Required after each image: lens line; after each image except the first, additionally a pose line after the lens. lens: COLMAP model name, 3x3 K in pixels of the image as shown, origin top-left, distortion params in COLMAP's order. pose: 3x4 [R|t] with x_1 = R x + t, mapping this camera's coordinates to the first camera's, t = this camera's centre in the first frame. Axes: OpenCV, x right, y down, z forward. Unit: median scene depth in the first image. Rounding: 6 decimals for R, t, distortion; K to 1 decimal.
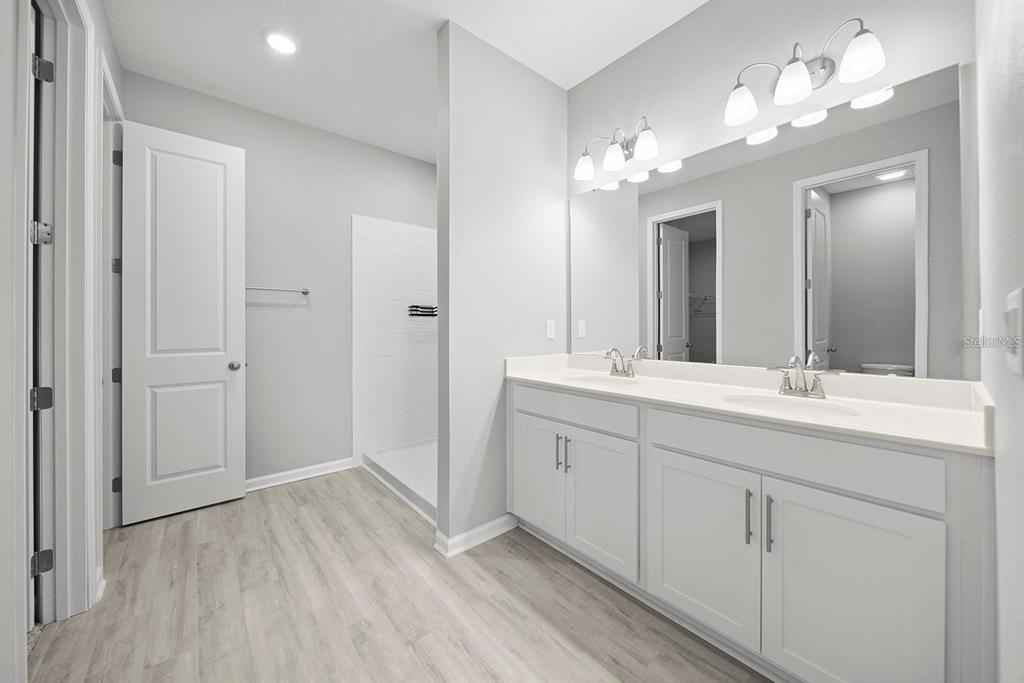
lens RADIAL K [[432.0, 0, 512.0], [0, 432.0, 334.1], [0, 0, 1]] dist [-0.027057, 0.000217]
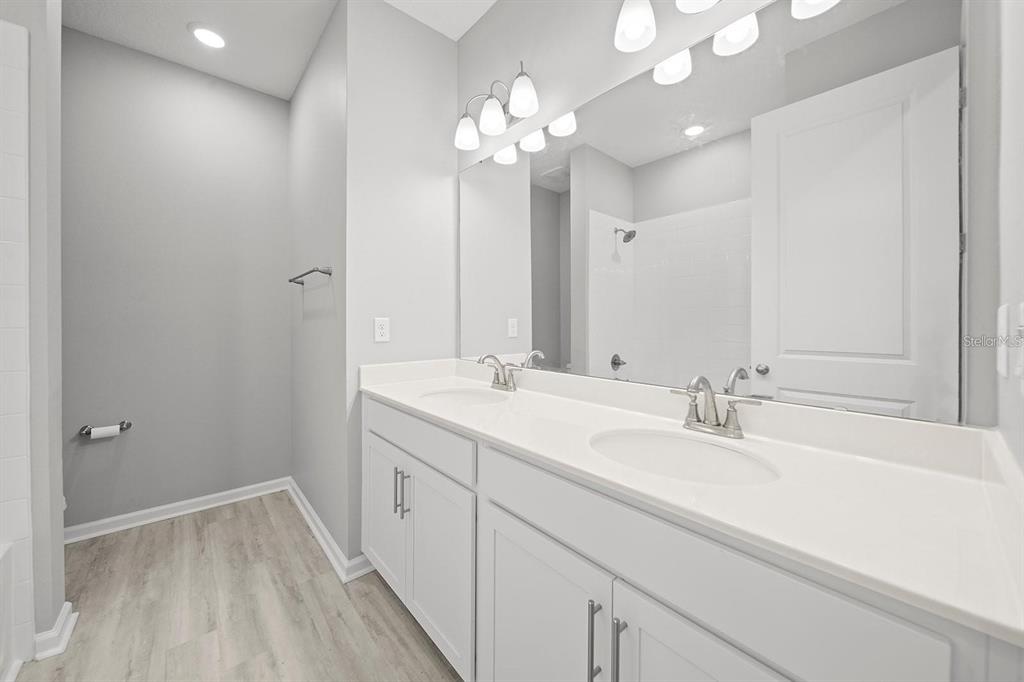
lens RADIAL K [[366.8, 0, 512.0], [0, 366.8, 341.0], [0, 0, 1]] dist [-0.013857, -0.000226]
pose [[0.999834, 0.009103, -0.015800, 0.286519], [-0.008618, 0.999497, 0.030511, -0.014096], [0.016070, -0.030369, 0.999410, 0.317427]]
